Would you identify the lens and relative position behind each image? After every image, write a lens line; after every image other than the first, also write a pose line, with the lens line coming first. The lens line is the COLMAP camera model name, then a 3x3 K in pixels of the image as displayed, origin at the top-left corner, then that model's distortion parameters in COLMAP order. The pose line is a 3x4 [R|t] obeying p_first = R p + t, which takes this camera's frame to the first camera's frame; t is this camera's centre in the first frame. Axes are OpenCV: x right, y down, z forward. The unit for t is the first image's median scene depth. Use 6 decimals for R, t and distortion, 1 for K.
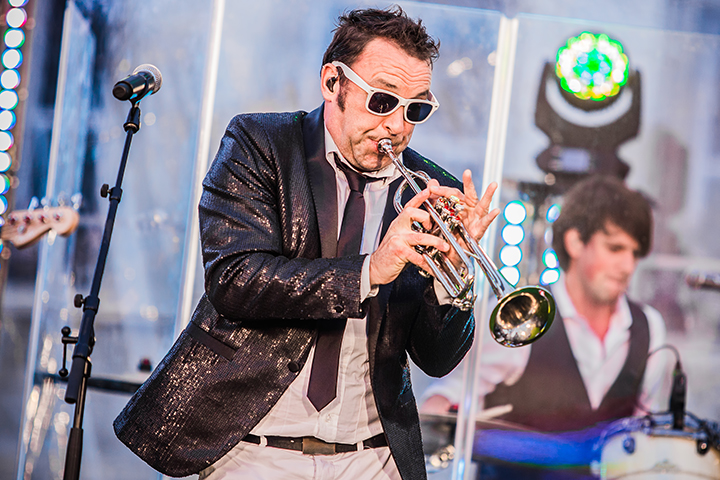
lens RADIAL K [[4245.8, 0, 360.1], [0, 4245.8, 239.7], [0, 0, 1]] dist [0.929135, 0.000000]
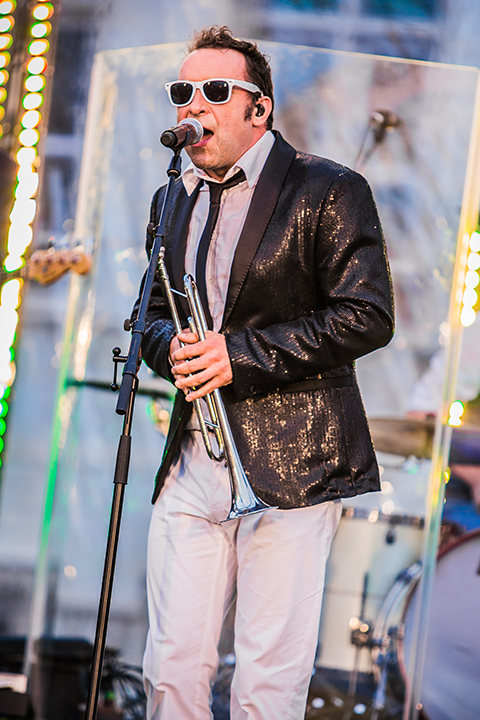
lens RADIAL K [[4245.8, 0, 240.1], [0, 4245.8, 359.9], [0, 0, 1]] dist [0.929135, 0.000000]
pose [[0.999225, 0.004918, -0.039065, 0.009437], [-0.004013, 0.999722, 0.023218, -0.003082], [0.039168, -0.023043, 0.998967, -0.148279]]
